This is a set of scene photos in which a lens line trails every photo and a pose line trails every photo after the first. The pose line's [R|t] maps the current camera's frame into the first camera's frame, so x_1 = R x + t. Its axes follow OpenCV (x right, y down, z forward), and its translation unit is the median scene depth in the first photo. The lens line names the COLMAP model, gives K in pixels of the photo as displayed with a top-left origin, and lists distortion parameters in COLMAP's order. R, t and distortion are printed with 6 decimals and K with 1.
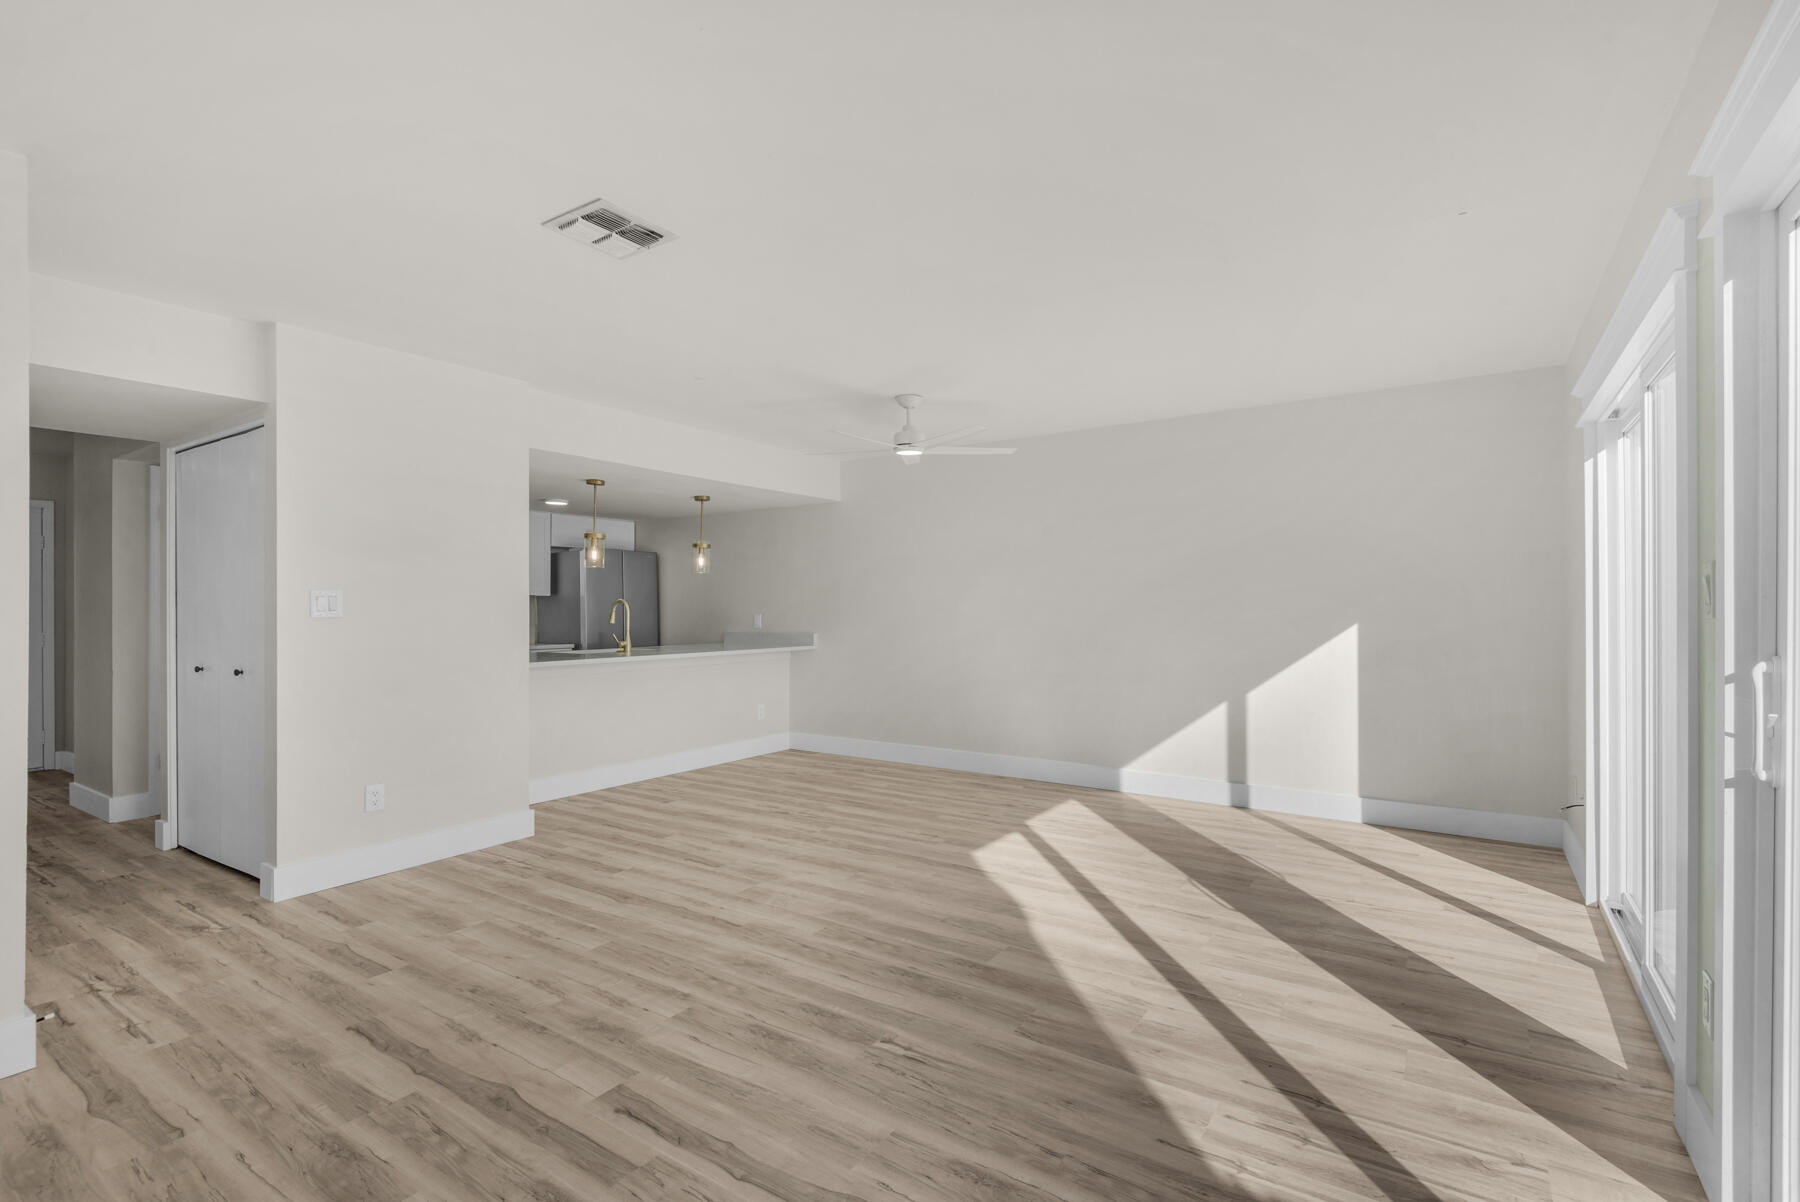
lens RADIAL K [[818.5, 0, 900.8], [0, 818.5, 615.8], [0, 0, 1]] dist [0.030928, -0.017881]
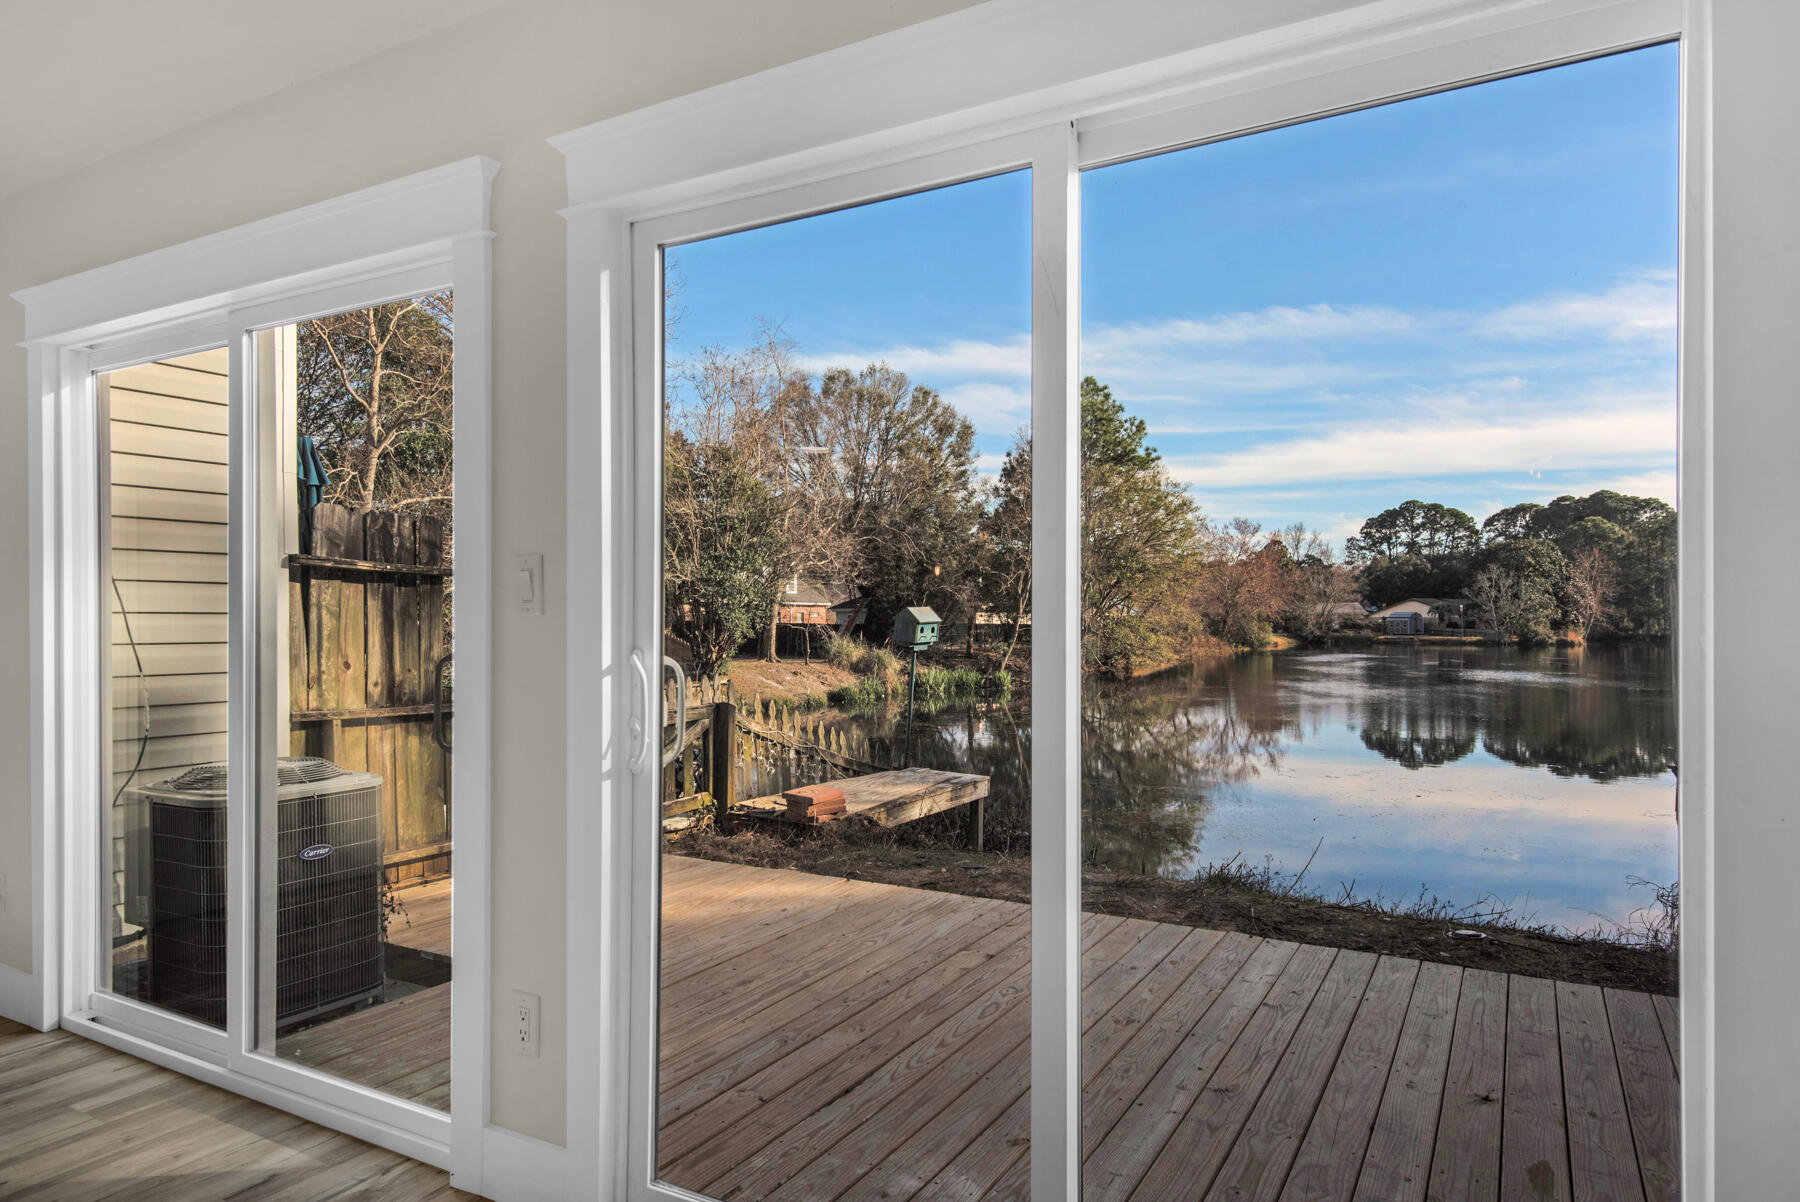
lens RADIAL K [[1095.8, 0, 898.9], [0, 1095.8, 617.6], [0, 0, 1]] dist [0.016661, -0.000216]
pose [[-0.081949, 0.000853, 0.996636, -0.181755], [0.008678, 0.999962, -0.000142, 0.005174], [-0.996599, 0.008637, -0.081953, 0.384100]]
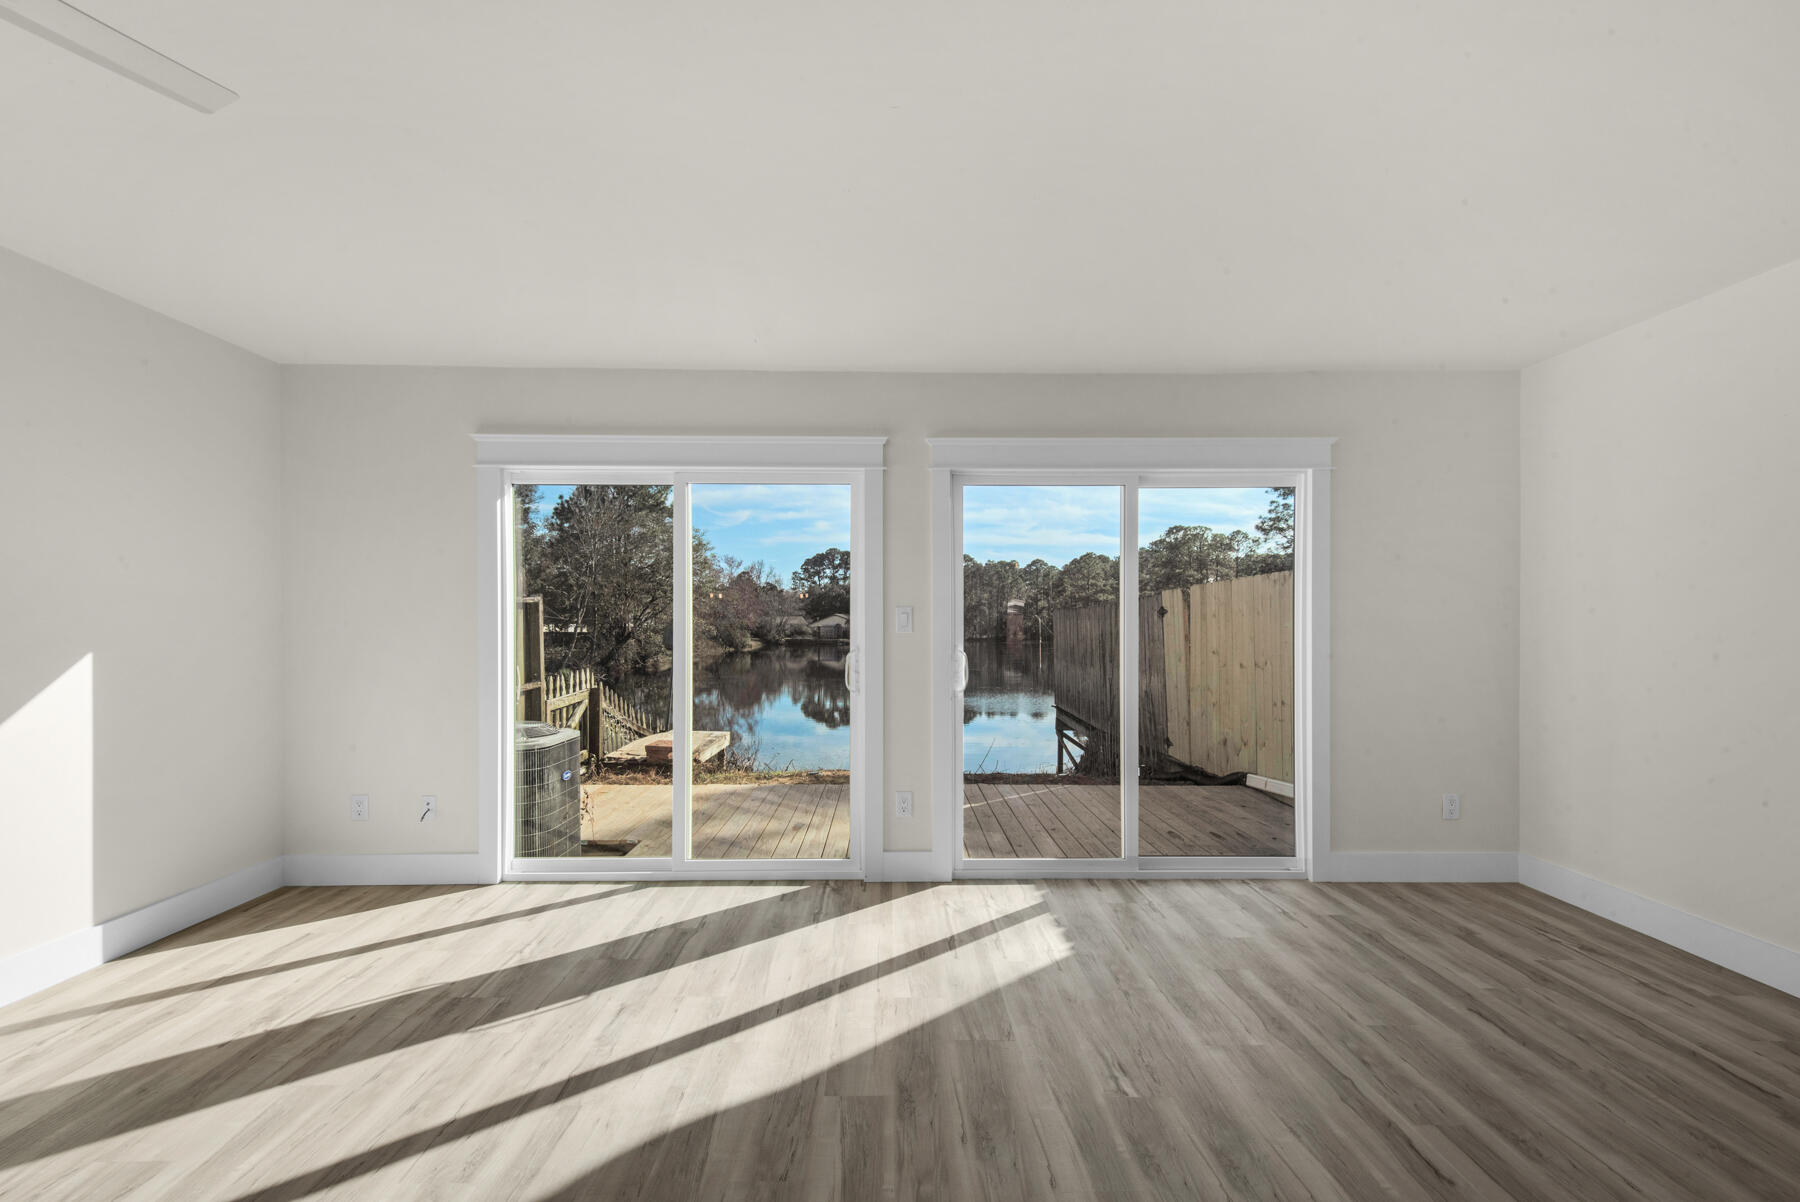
lens RADIAL K [[818.5, 0, 900.8], [0, 818.5, 615.8], [0, 0, 1]] dist [0.030928, -0.017881]
pose [[-0.571011, 0.010911, 0.820870, -0.488121], [0.005596, 0.999940, -0.009399, -0.012270], [-0.820924, -0.000773, -0.571038, 1.309315]]
